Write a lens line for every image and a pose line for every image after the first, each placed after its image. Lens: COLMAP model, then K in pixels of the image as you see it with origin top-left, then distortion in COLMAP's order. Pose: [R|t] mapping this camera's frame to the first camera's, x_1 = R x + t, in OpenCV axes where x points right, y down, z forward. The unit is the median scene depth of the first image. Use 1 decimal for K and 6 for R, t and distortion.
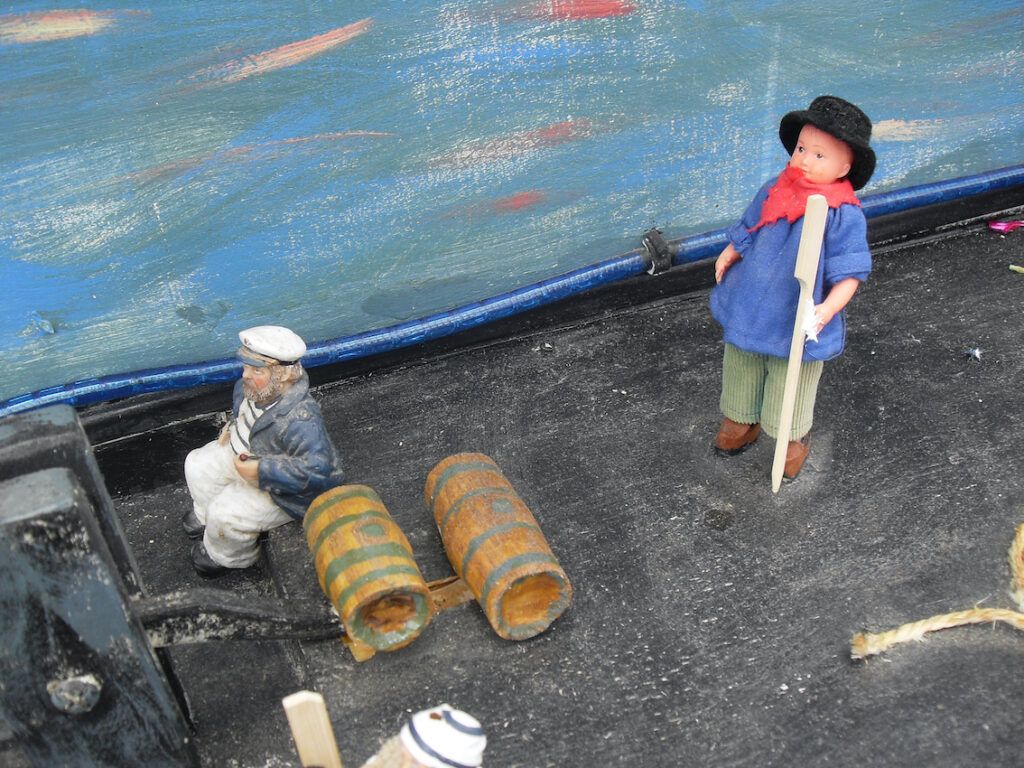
lens RADIAL K [[1185.2, 0, 495.0], [0, 1185.2, 385.7], [0, 0, 1]] dist [-0.209980, 0.218280]
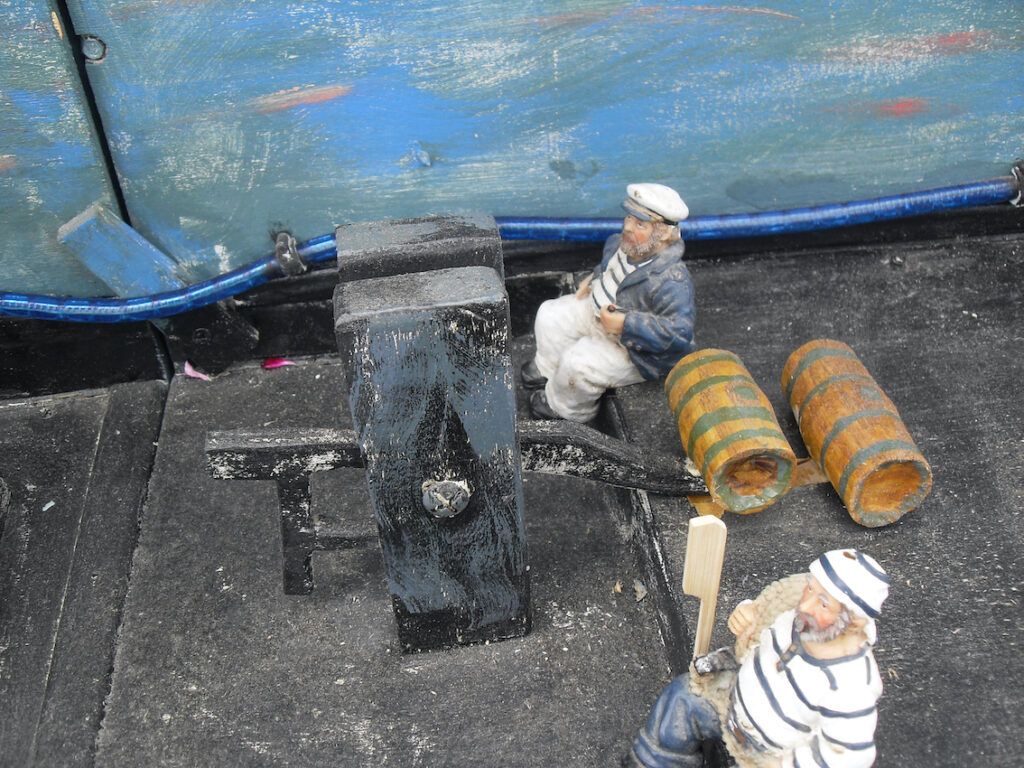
lens RADIAL K [[1185.2, 0, 495.0], [0, 1185.2, 385.7], [0, 0, 1]] dist [-0.209980, 0.218280]
pose [[0.972755, 0.162219, -0.165629, -0.130204], [-0.154737, 0.986298, 0.057204, 0.082166], [0.172639, -0.030017, 0.984528, -0.018654]]
